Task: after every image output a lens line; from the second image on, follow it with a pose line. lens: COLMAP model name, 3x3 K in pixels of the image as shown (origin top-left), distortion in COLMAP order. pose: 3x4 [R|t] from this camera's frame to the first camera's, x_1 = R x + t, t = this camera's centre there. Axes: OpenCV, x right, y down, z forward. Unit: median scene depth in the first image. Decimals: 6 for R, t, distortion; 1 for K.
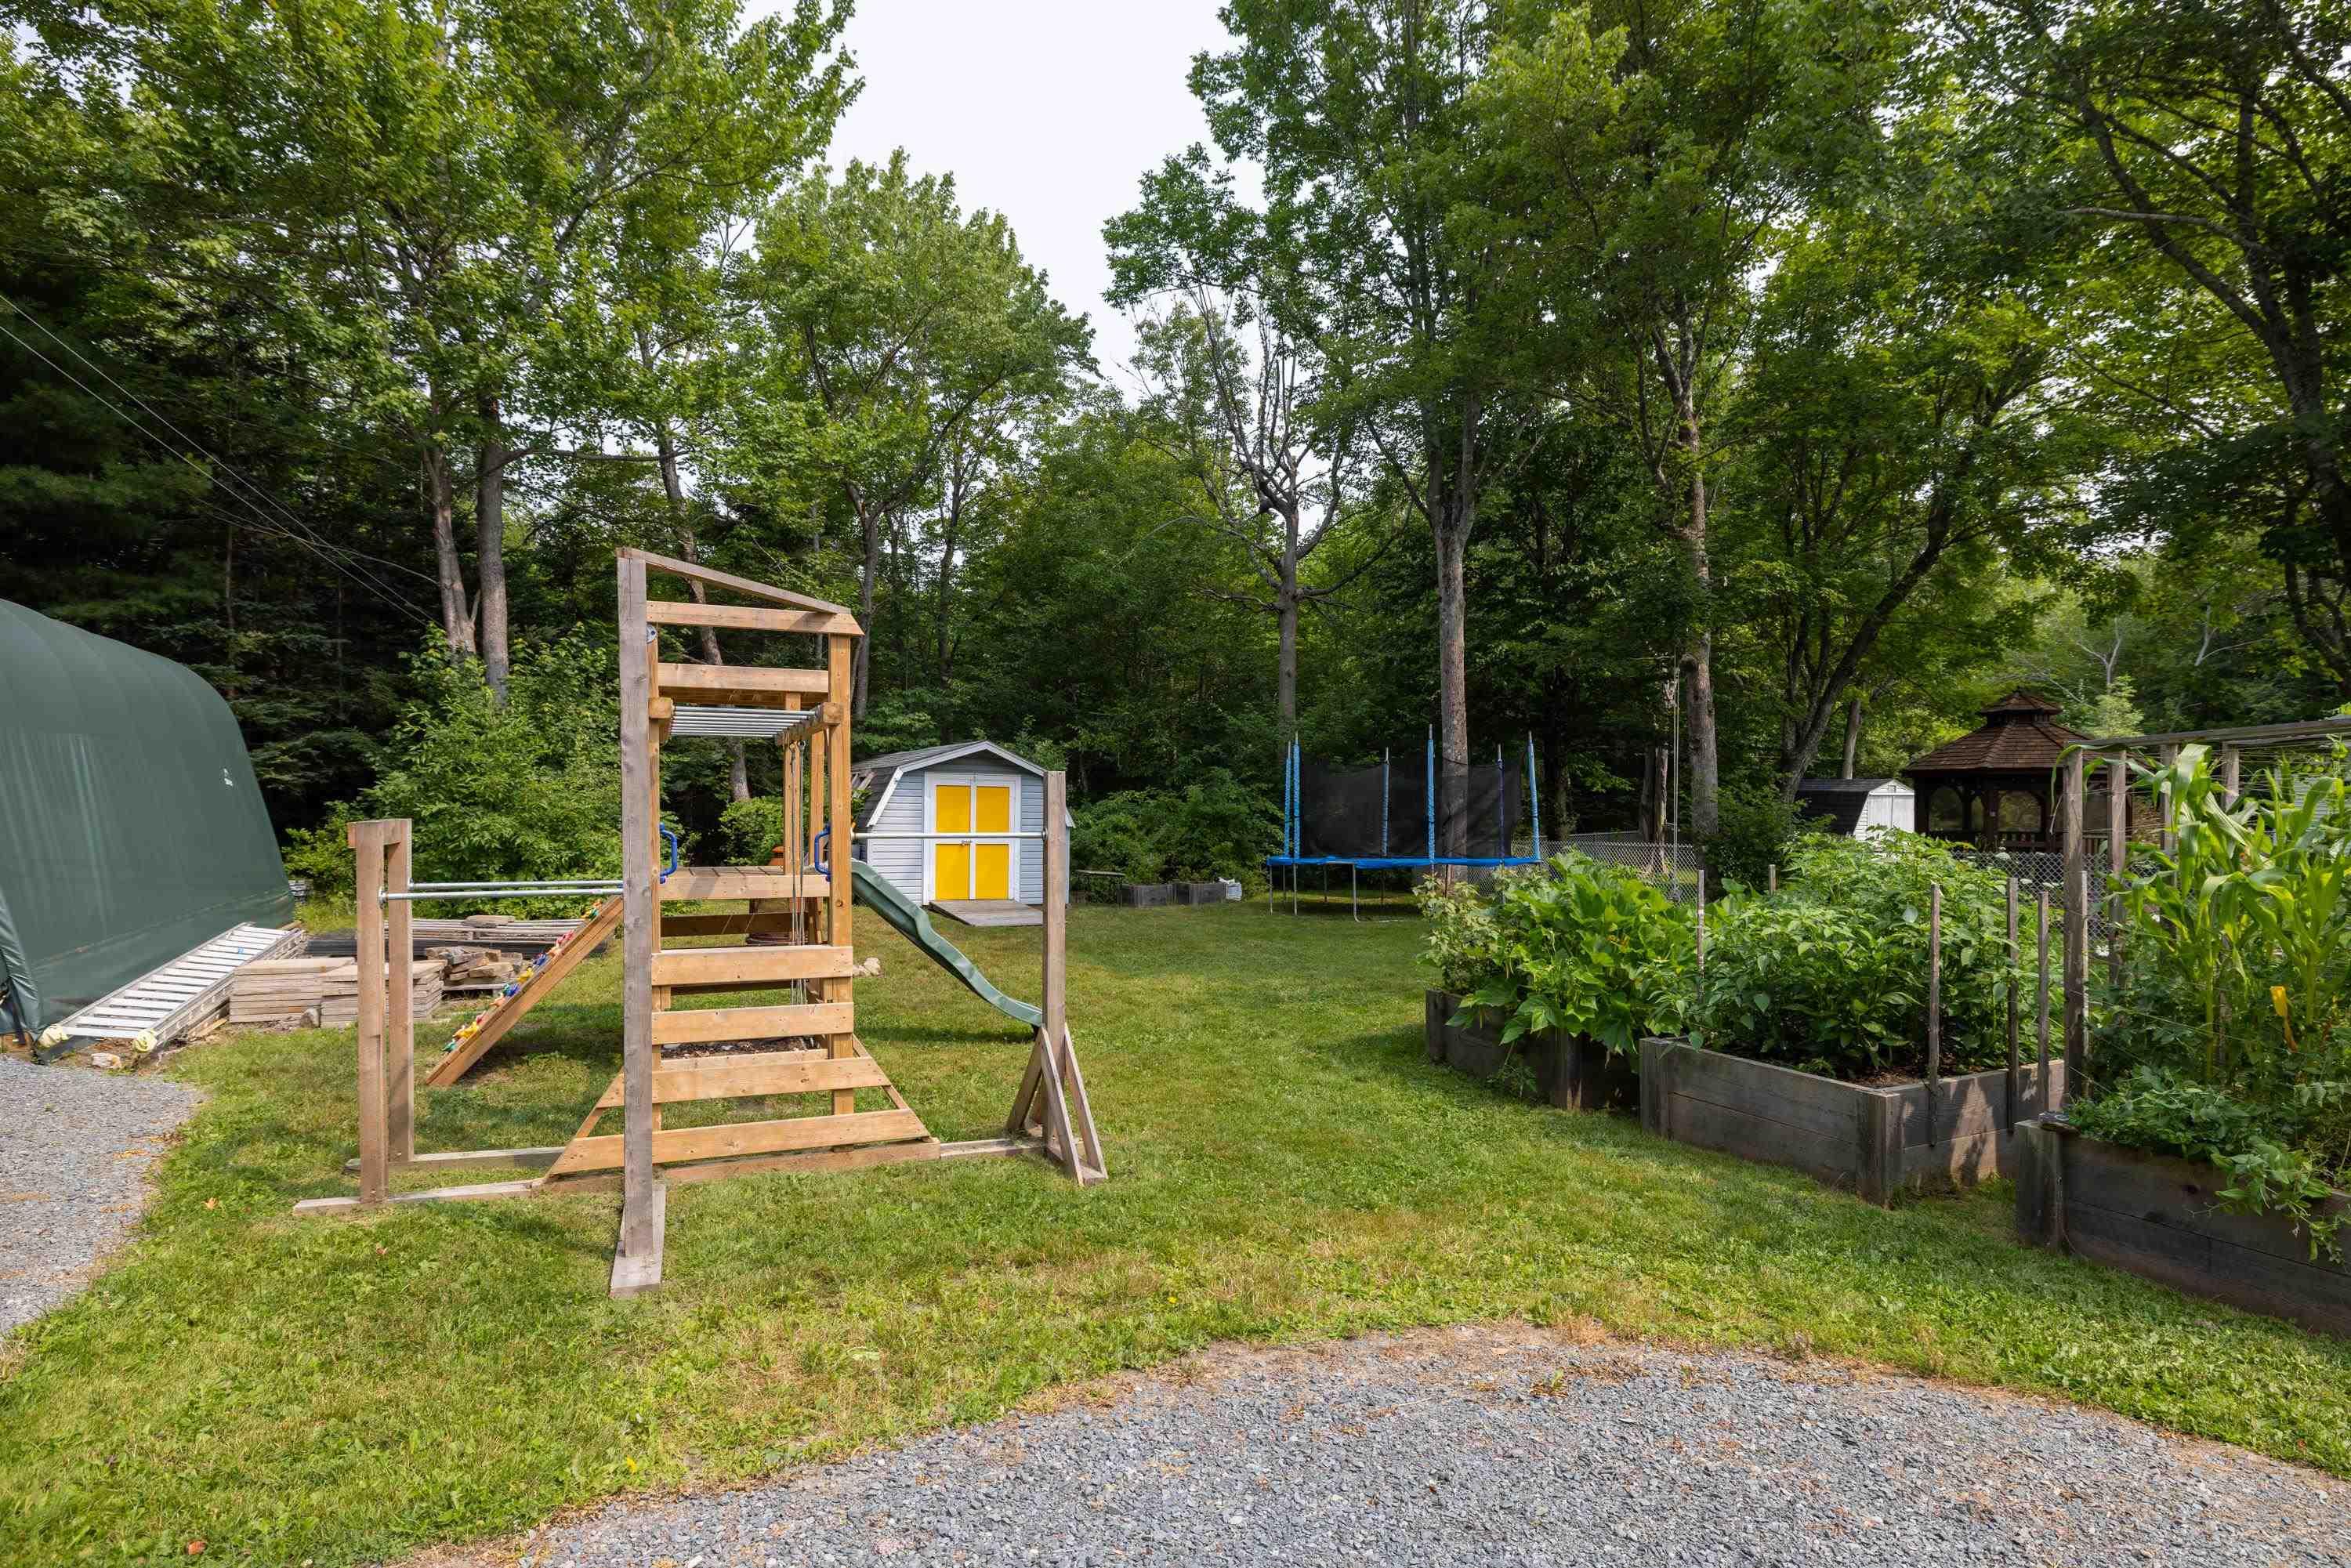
lens RADIAL K [[1175.0, 0, 1195.8], [0, 1175.0, 856.2], [0, 0, 1]] dist [-0.004187, -0.000562]
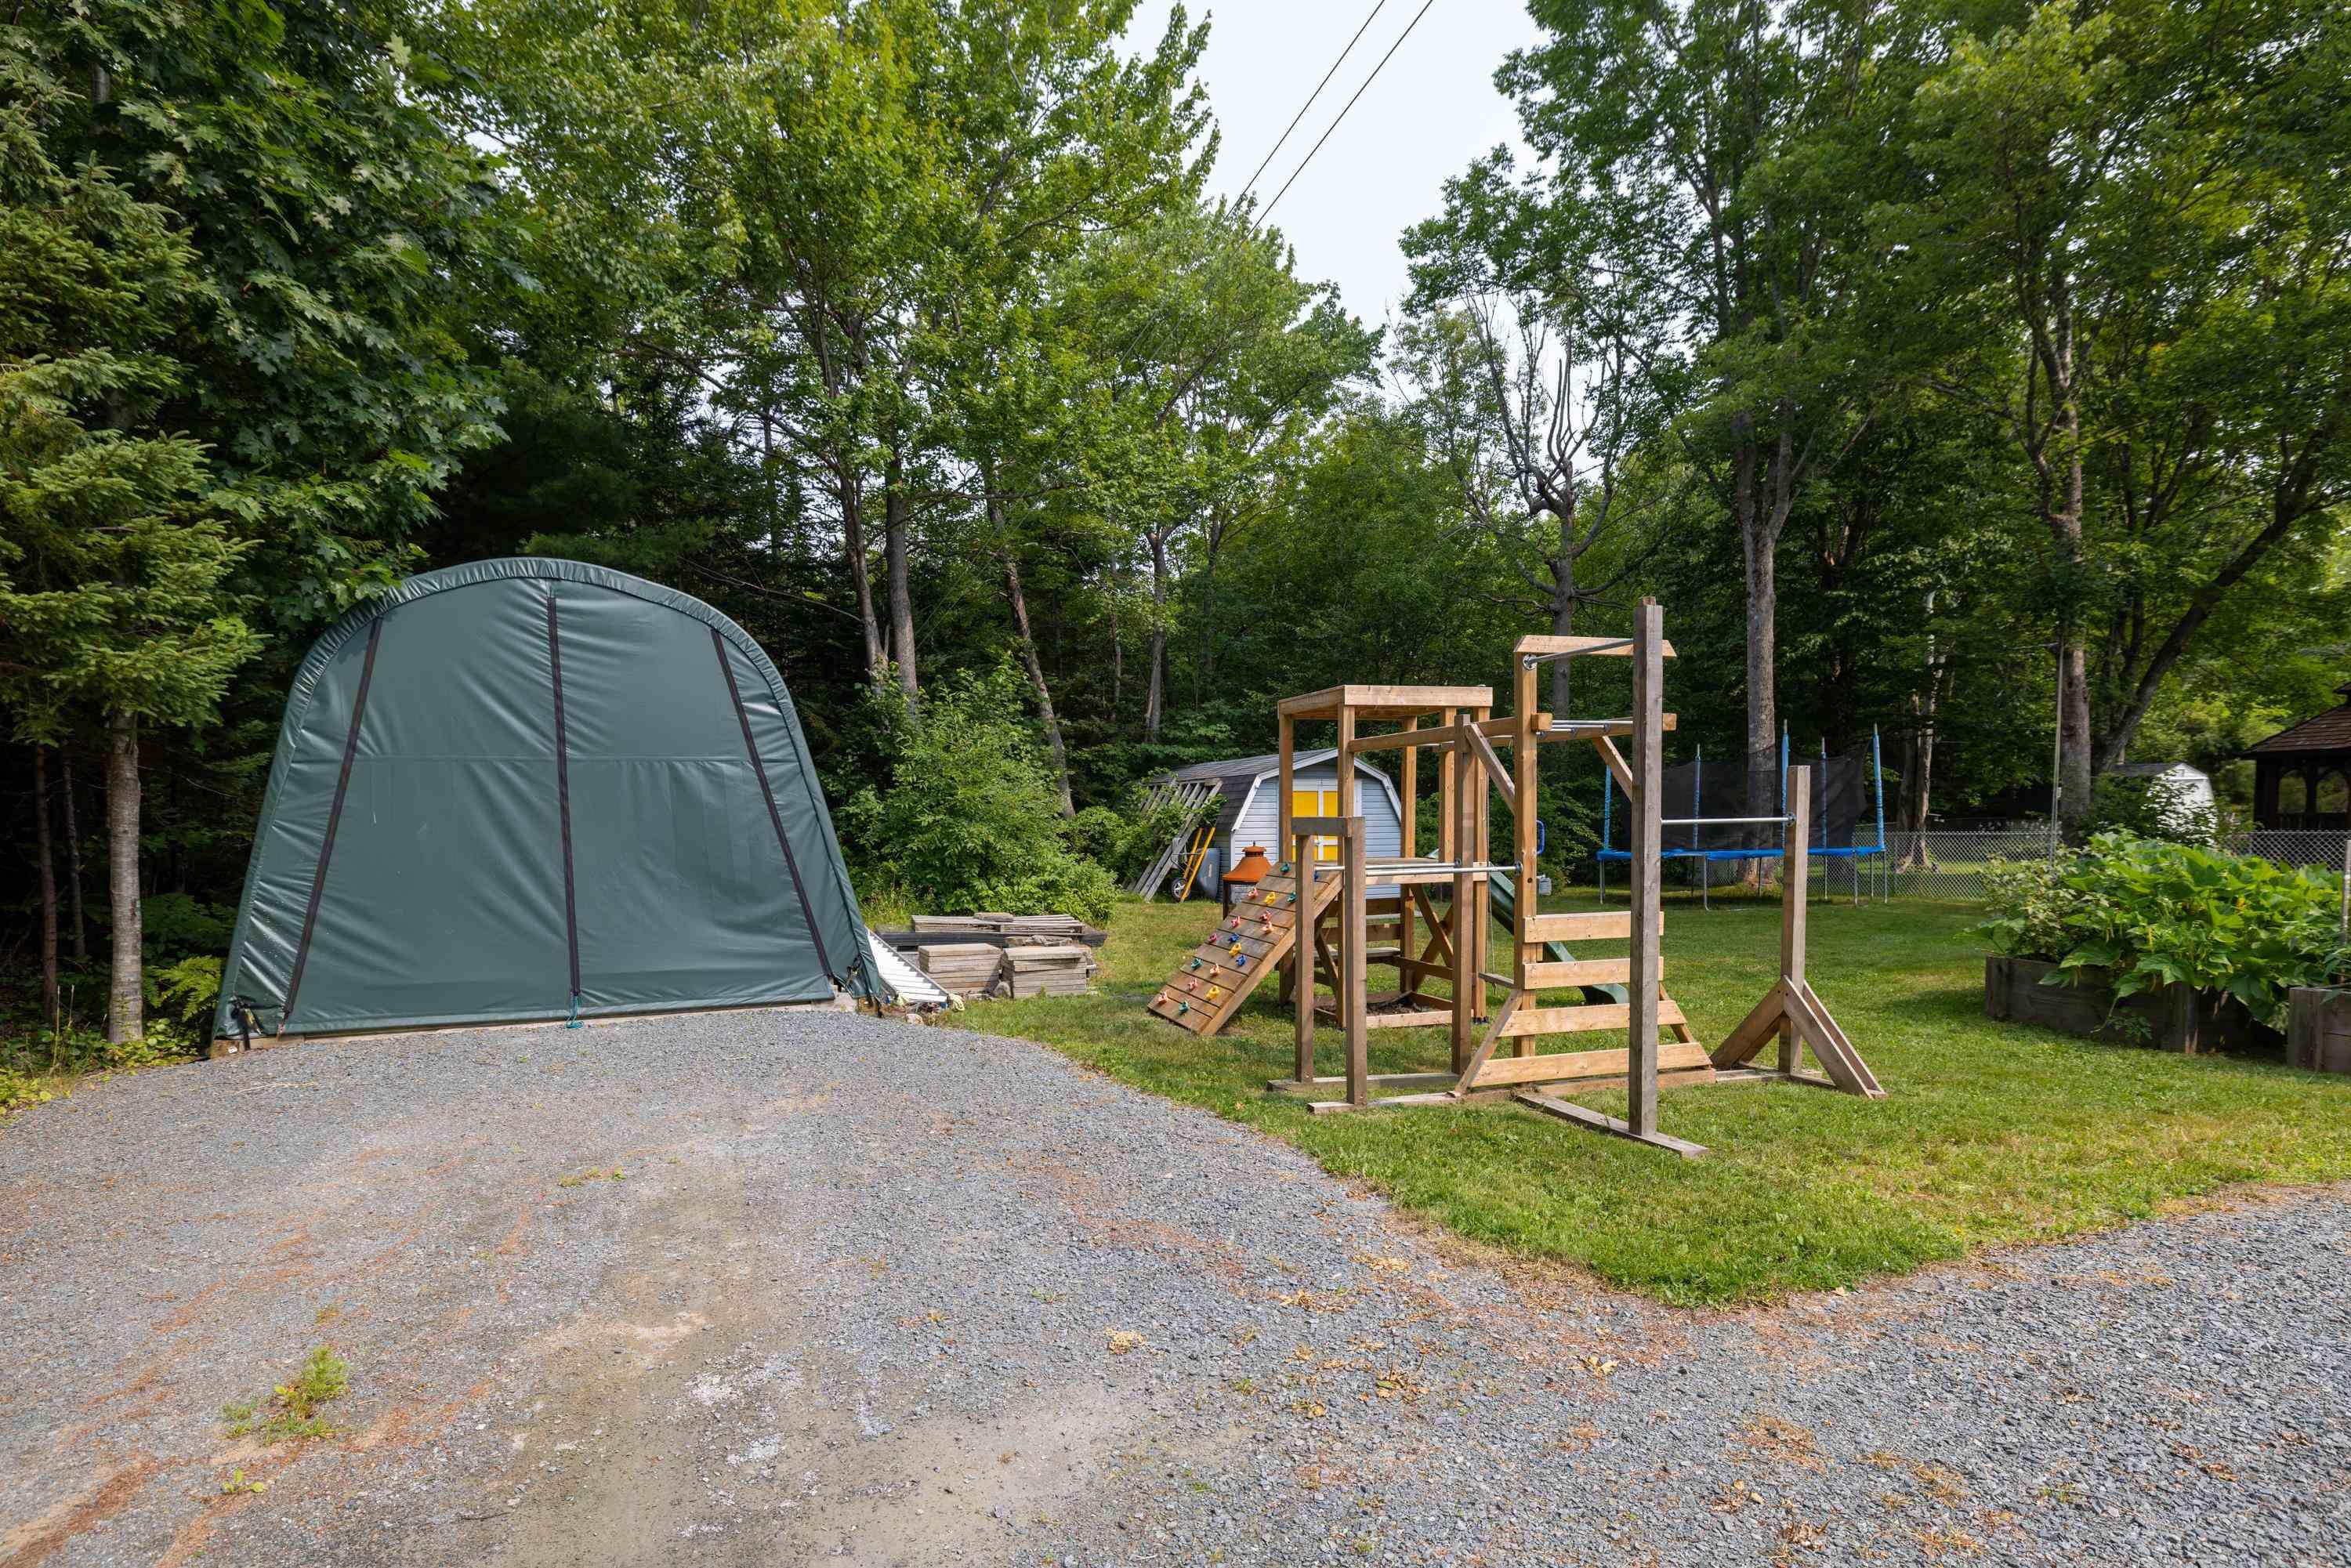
lens RADIAL K [[1184.0, 0, 1163.7], [0, 1184.0, 934.5], [0, 0, 1]] dist [0.001198, 0.000872]
pose [[0.995359, -0.010724, -0.095634, -0.237376], [0.016180, 0.998274, 0.056463, 0.009024], [0.094864, -0.057749, 0.993814, -0.093409]]
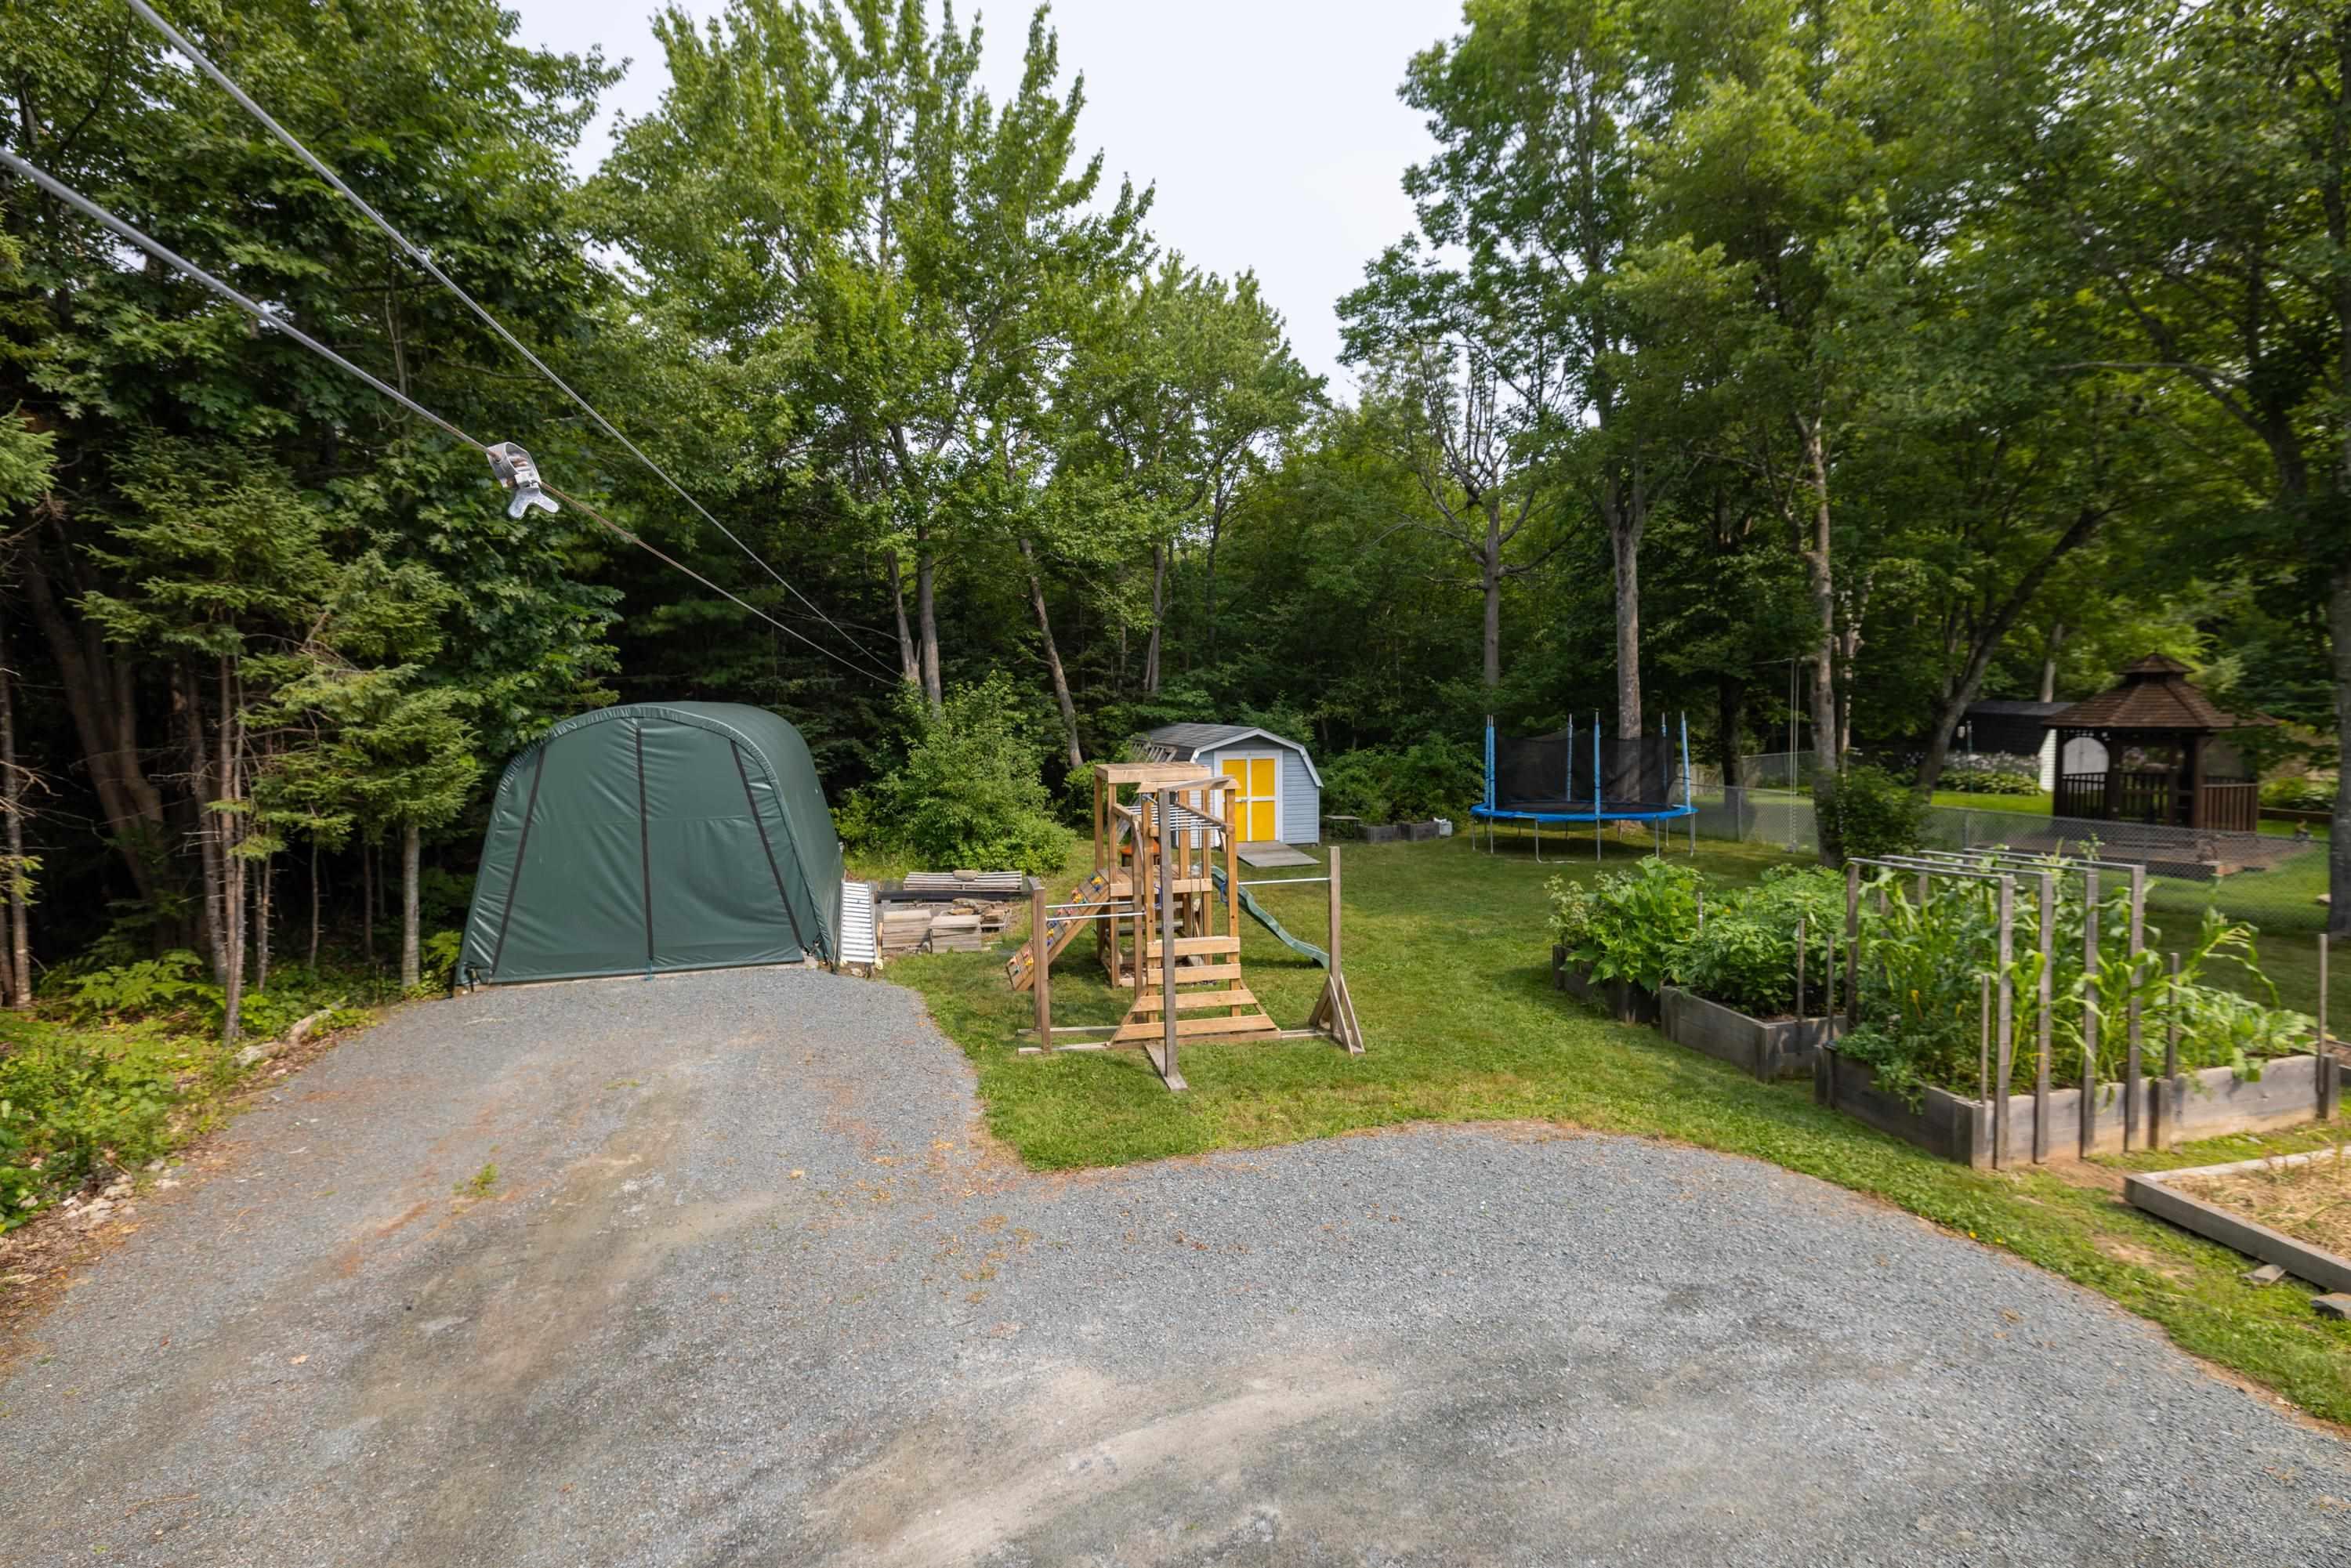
lens RADIAL K [[1147.6, 0, 1163.3], [0, 1147.6, 772.7], [0, 0, 1]] dist [0.001682, 0.000463]
pose [[0.975091, -0.012902, -0.221428, 0.010741], [0.021933, 0.999023, 0.038372, -0.099334], [0.220717, -0.042273, 0.974421, -0.337435]]
